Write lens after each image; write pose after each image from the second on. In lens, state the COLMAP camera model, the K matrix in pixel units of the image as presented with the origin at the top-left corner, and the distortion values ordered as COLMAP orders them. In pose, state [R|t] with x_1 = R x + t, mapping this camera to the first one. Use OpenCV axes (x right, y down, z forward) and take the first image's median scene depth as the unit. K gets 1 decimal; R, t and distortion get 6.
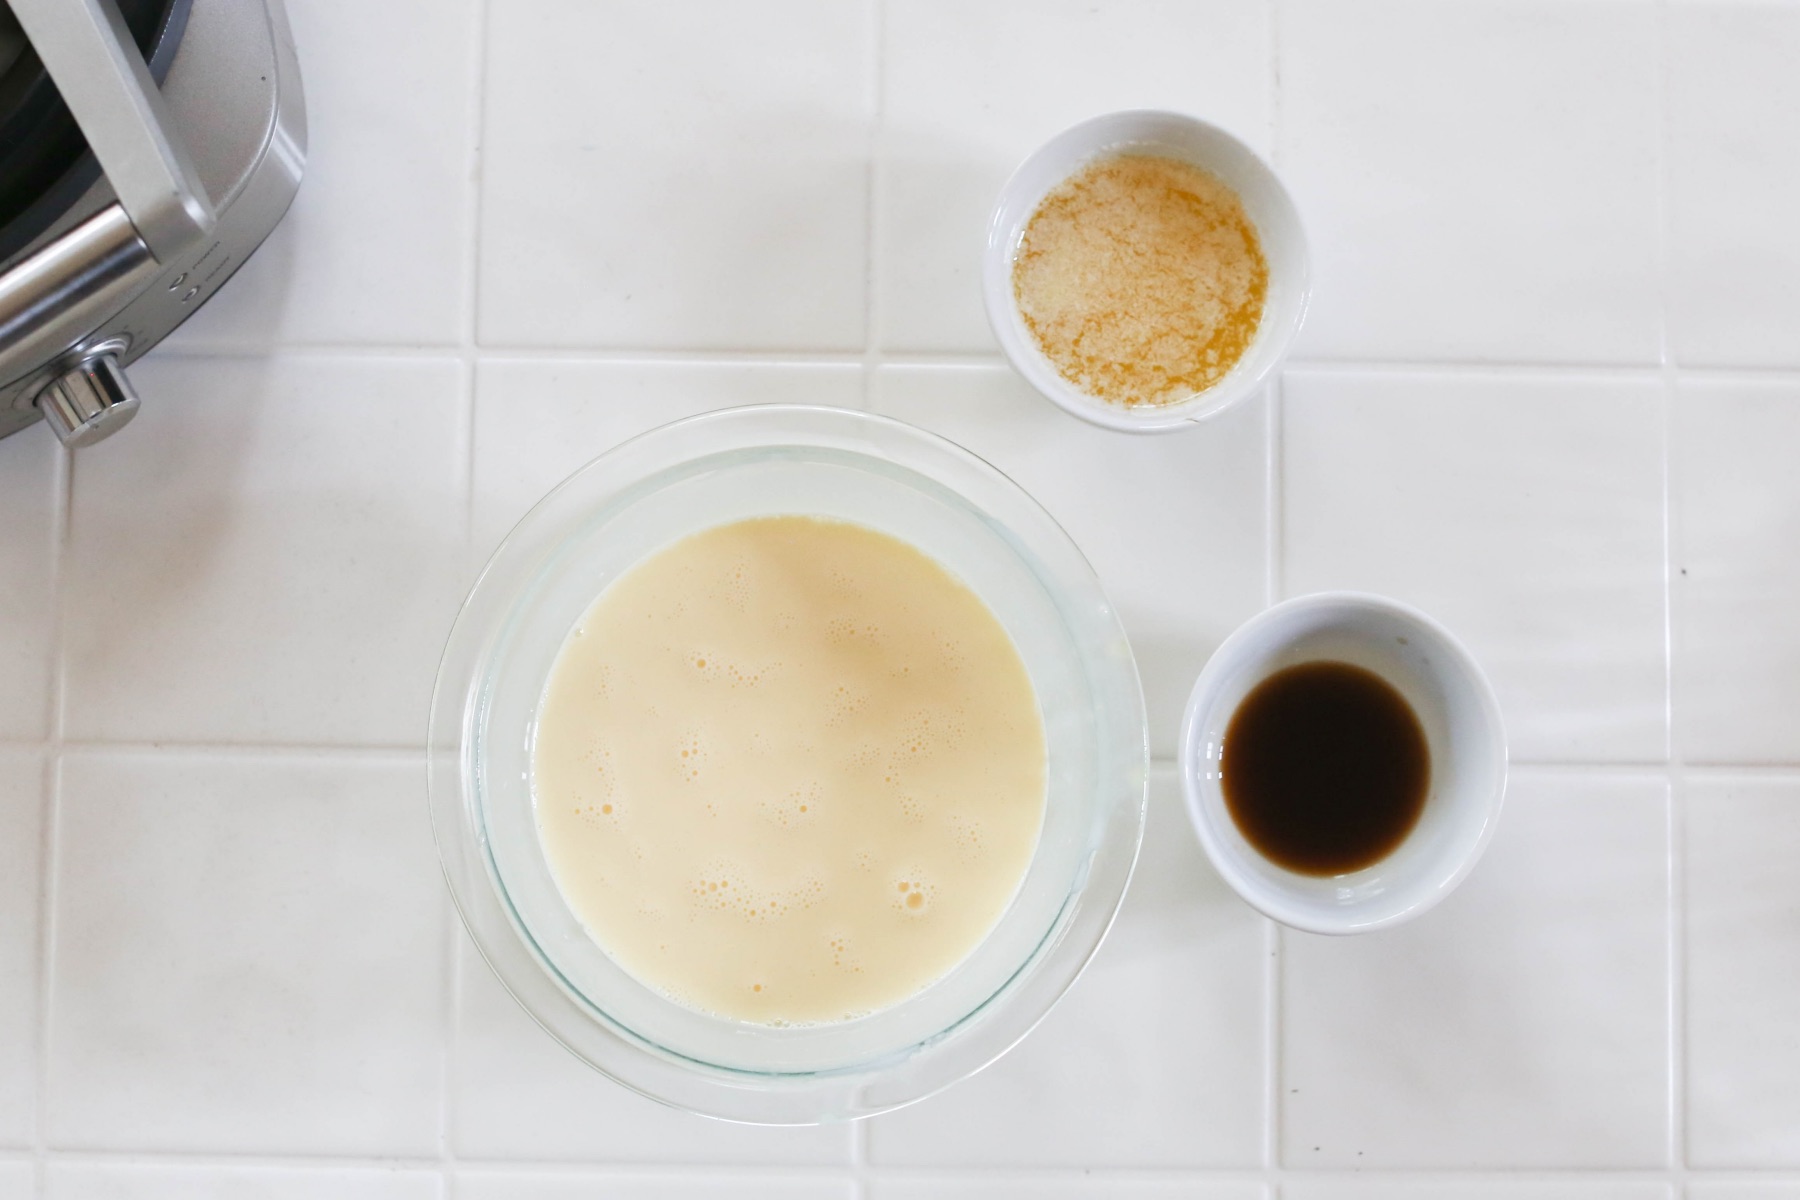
lens RADIAL K [[2713.8, 0, 814.2], [0, 2713.8, 629.6], [0, 0, 1]] dist [-0.099425, 0.000000]
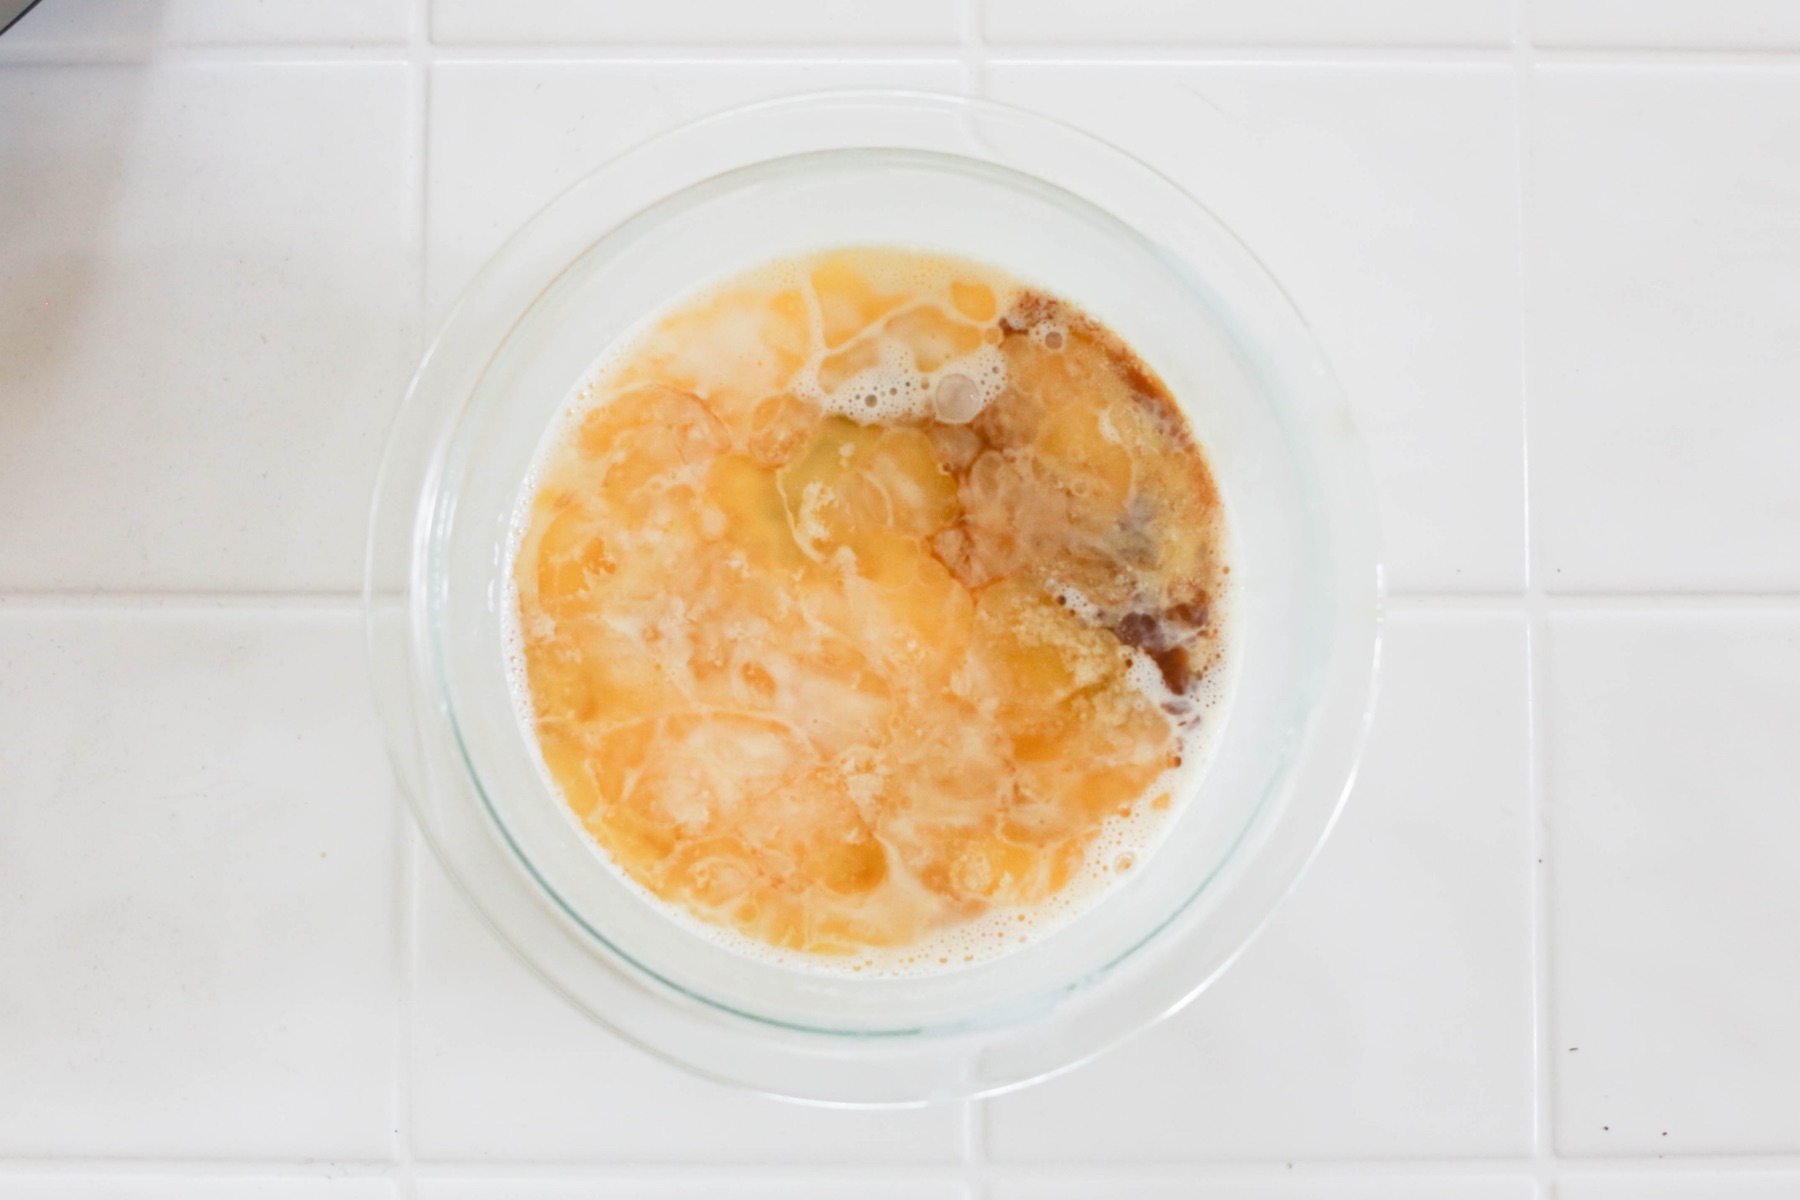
lens RADIAL K [[2713.8, 0, 813.4], [0, 2713.8, 623.8], [0, 0, 1]] dist [-0.099425, 0.000000]
pose [[0.999898, -0.013617, 0.004312, -0.027576], [0.013623, 0.999906, -0.001295, 0.055163], [-0.004294, 0.001353, 0.999990, 0.279625]]
